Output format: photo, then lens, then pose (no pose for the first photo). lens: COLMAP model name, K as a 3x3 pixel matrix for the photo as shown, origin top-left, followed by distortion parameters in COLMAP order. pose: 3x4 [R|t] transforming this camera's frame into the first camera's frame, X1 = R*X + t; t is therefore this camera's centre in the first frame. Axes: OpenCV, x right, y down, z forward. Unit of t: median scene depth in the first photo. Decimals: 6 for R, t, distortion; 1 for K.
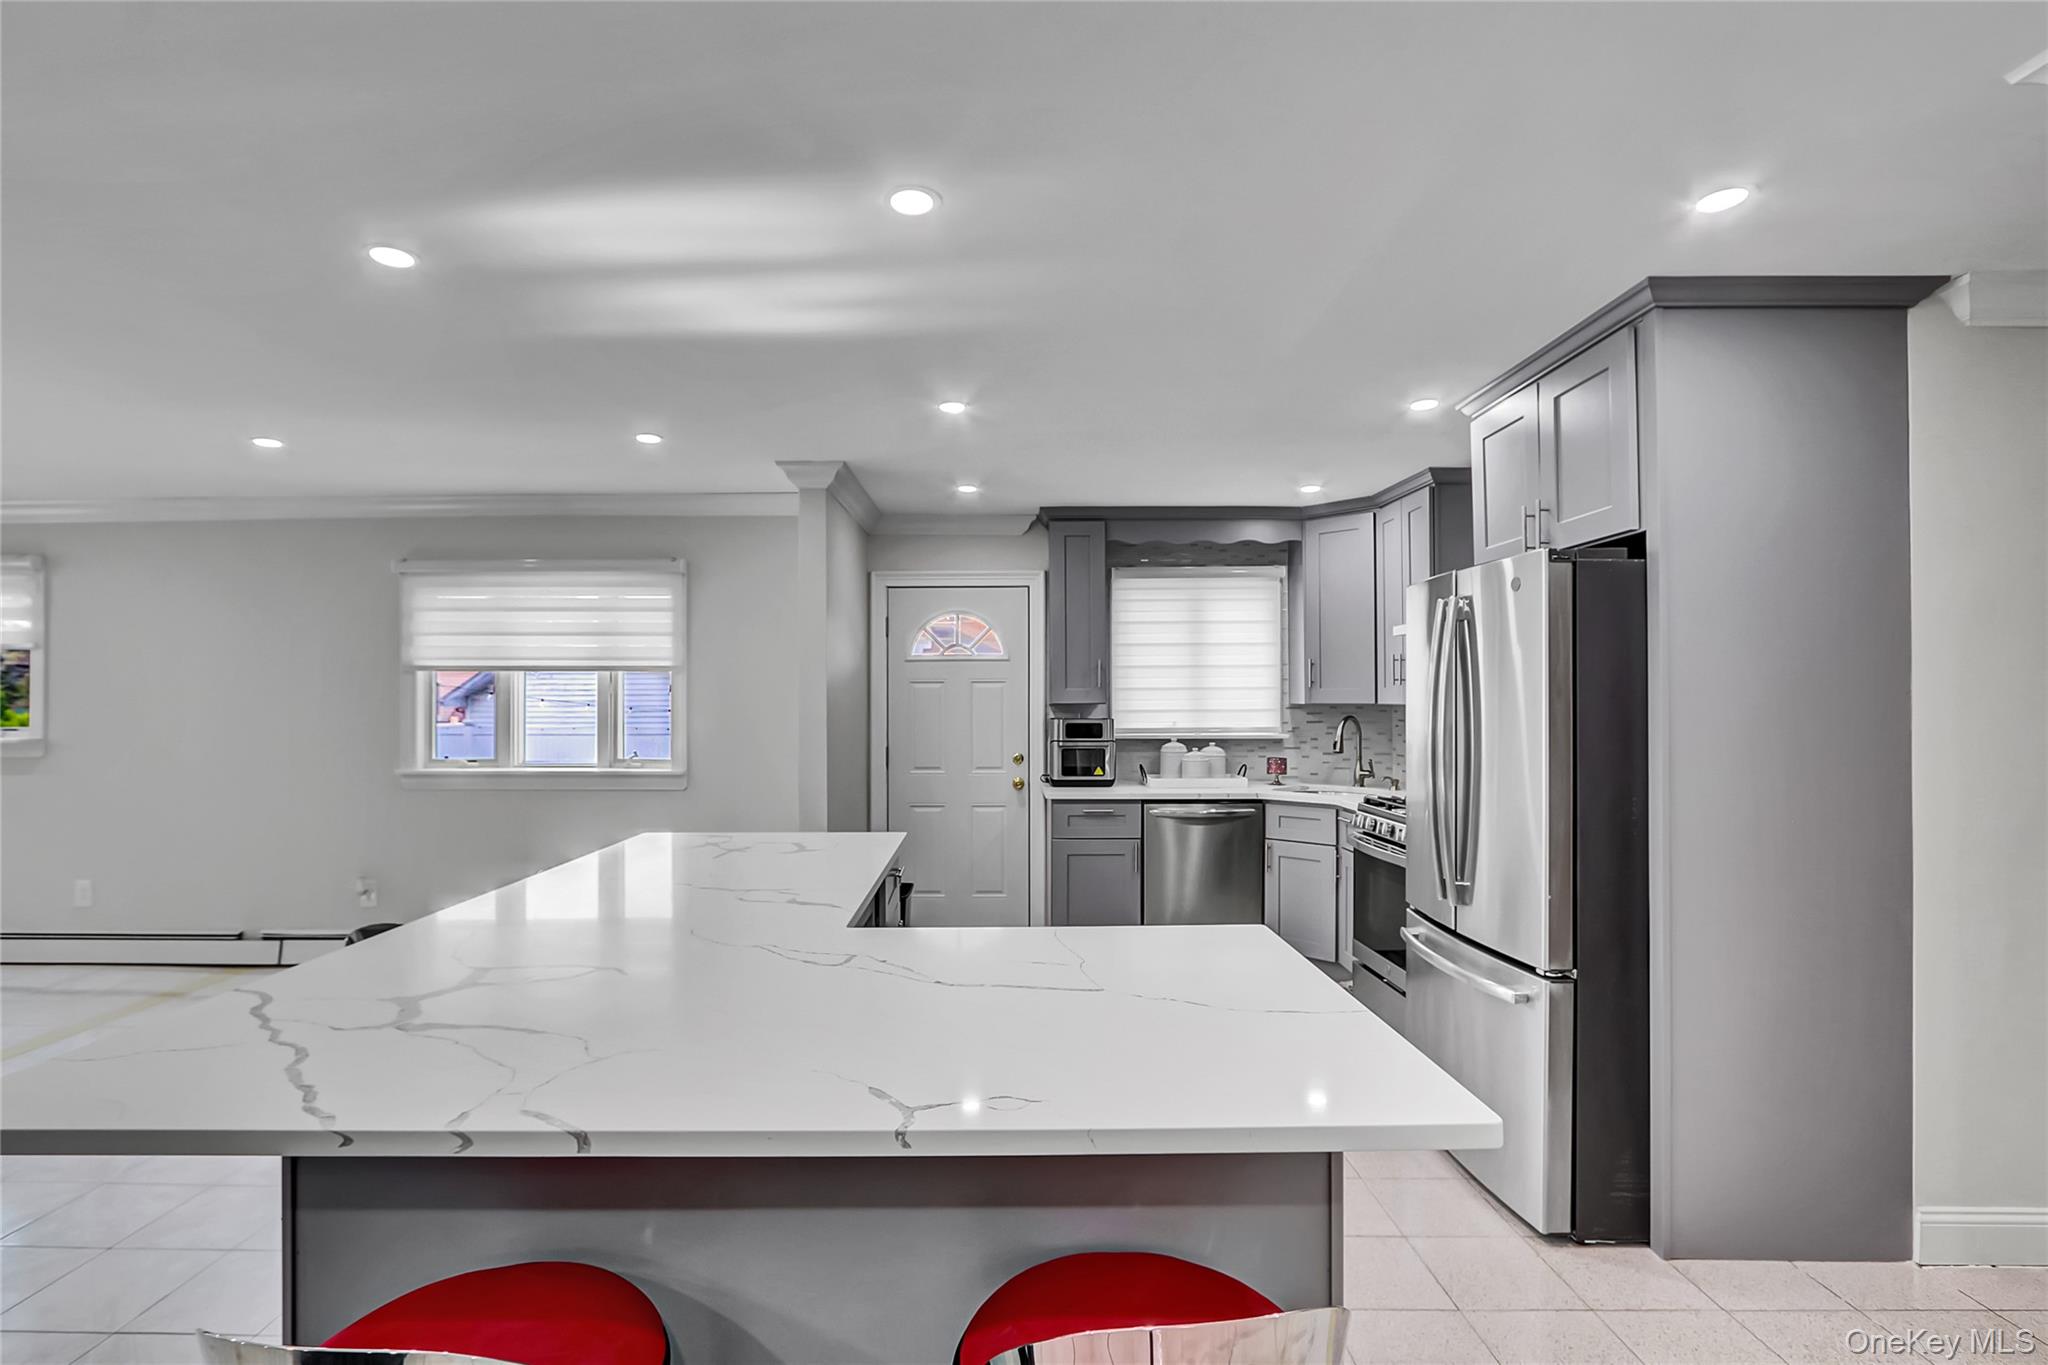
lens RADIAL K [[980.6, 0, 1022.8], [0, 980.6, 680.0], [0, 0, 1]] dist [-0.008431, 0.000915]
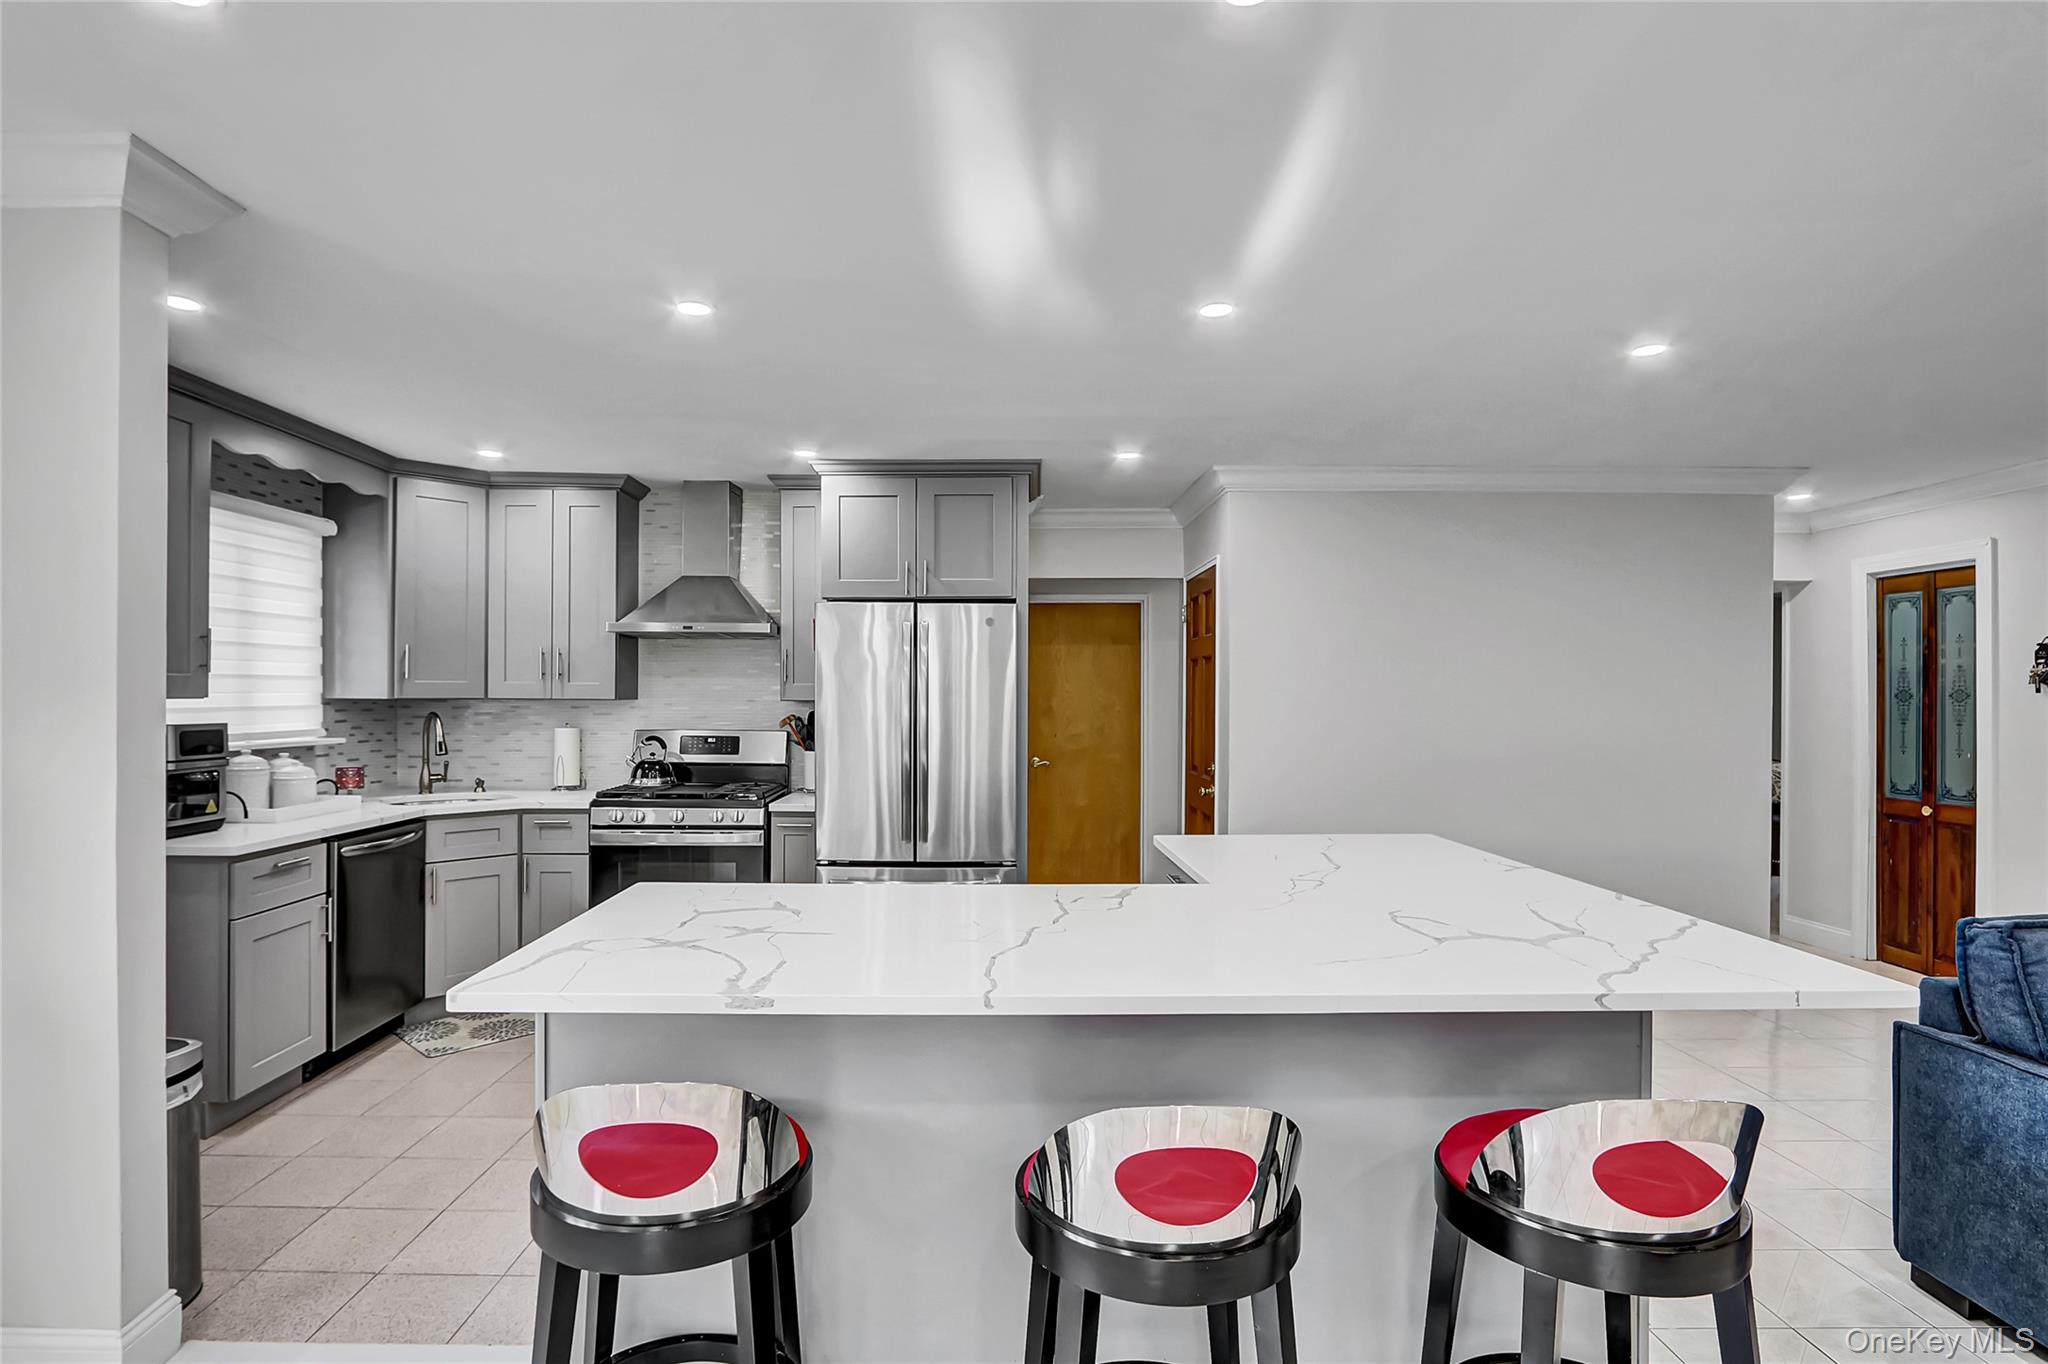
lens RADIAL K [[1023.8, 0, 1006.3], [0, 1023.8, 691.8], [0, 0, 1]] dist [-0.005446, -0.000678]
pose [[-0.000555, 0.004960, 0.999988, -0.563601], [-0.024256, 0.999693, -0.004972, 0.010465], [-0.999706, -0.024259, -0.000434, 0.485977]]
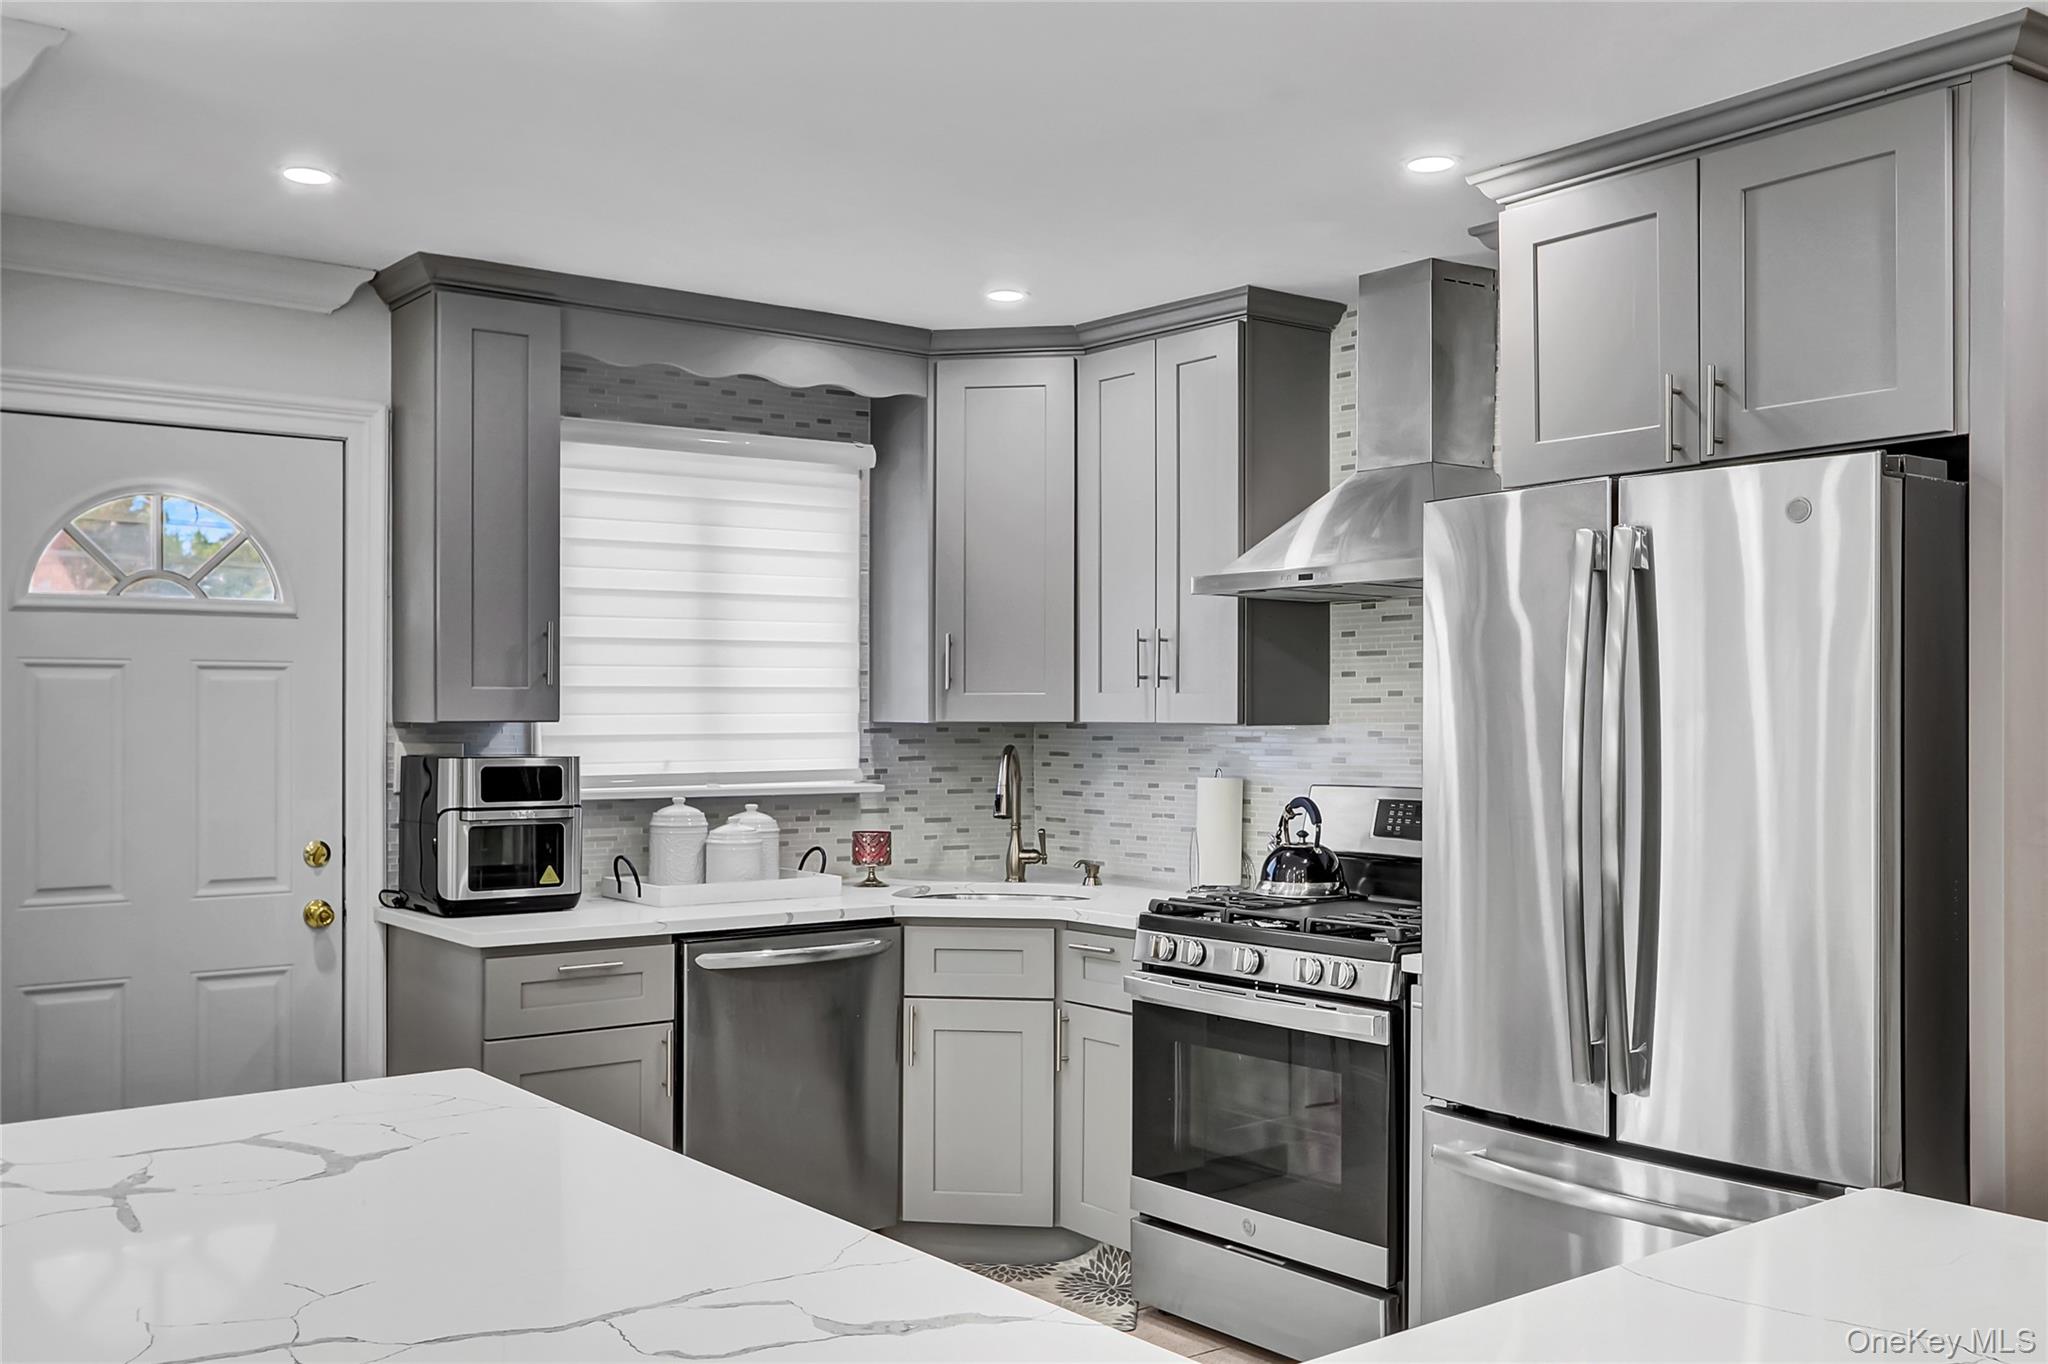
lens RADIAL K [[1863.6, 0, 1015.3], [0, 1863.6, 697.8], [0, 0, 1]] dist [0.002299, 0.000000]
pose [[0.803347, 0.008783, 0.595446, -0.247249], [-0.014960, 0.999873, 0.005435, 0.005763], [-0.595323, -0.013274, 0.803377, 0.204777]]
